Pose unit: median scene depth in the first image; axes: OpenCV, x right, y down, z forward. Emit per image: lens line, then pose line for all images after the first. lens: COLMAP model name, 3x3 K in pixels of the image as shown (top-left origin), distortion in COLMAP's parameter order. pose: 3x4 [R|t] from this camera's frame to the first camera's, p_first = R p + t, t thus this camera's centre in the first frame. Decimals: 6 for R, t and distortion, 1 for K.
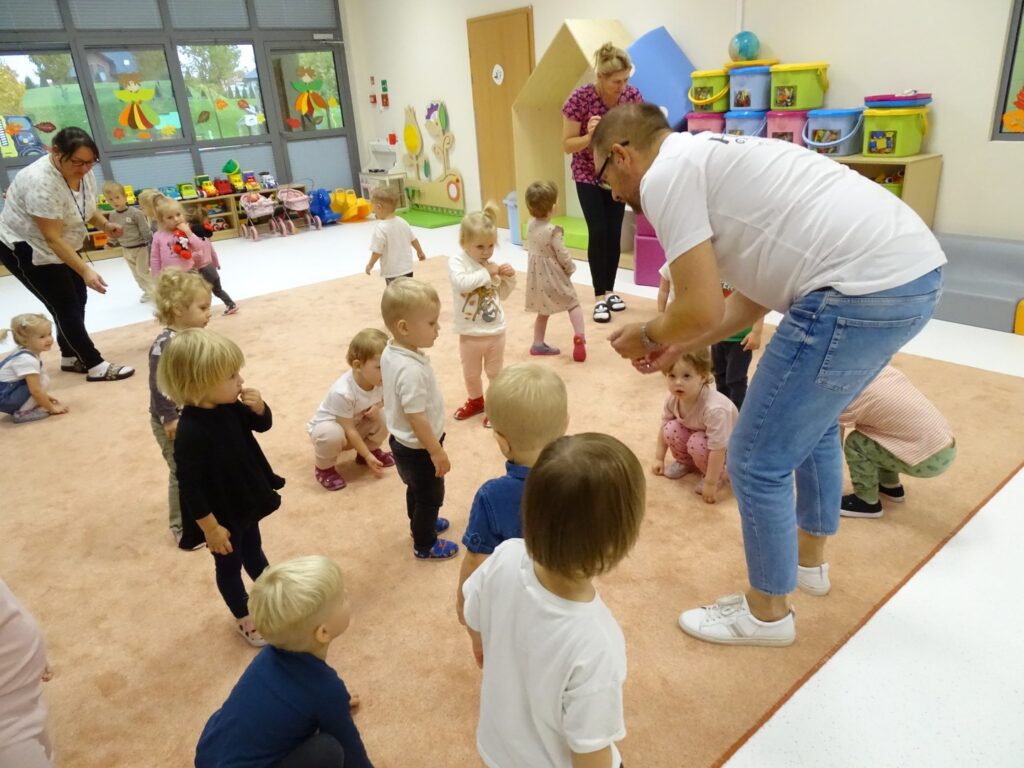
lens RADIAL K [[727.2, 0, 512.7], [0, 727.2, 385.5], [0, 0, 1]] dist [0.001329, 0.005150]
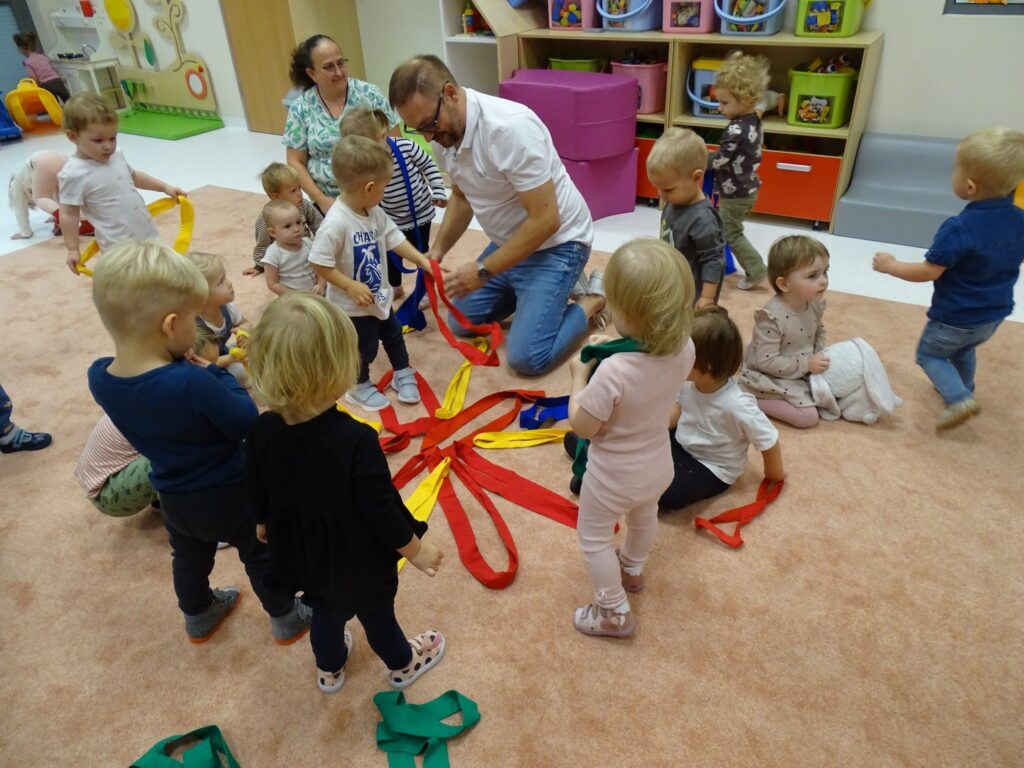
lens RADIAL K [[727.2, 0, 512.5], [0, 727.2, 382.7], [0, 0, 1]] dist [0.001329, 0.005150]
pose [[0.941215, -0.153091, 0.301127, -0.047426], [0.106718, 0.980516, 0.164923, -0.057183], [-0.320508, -0.123093, 0.939214, 0.163647]]
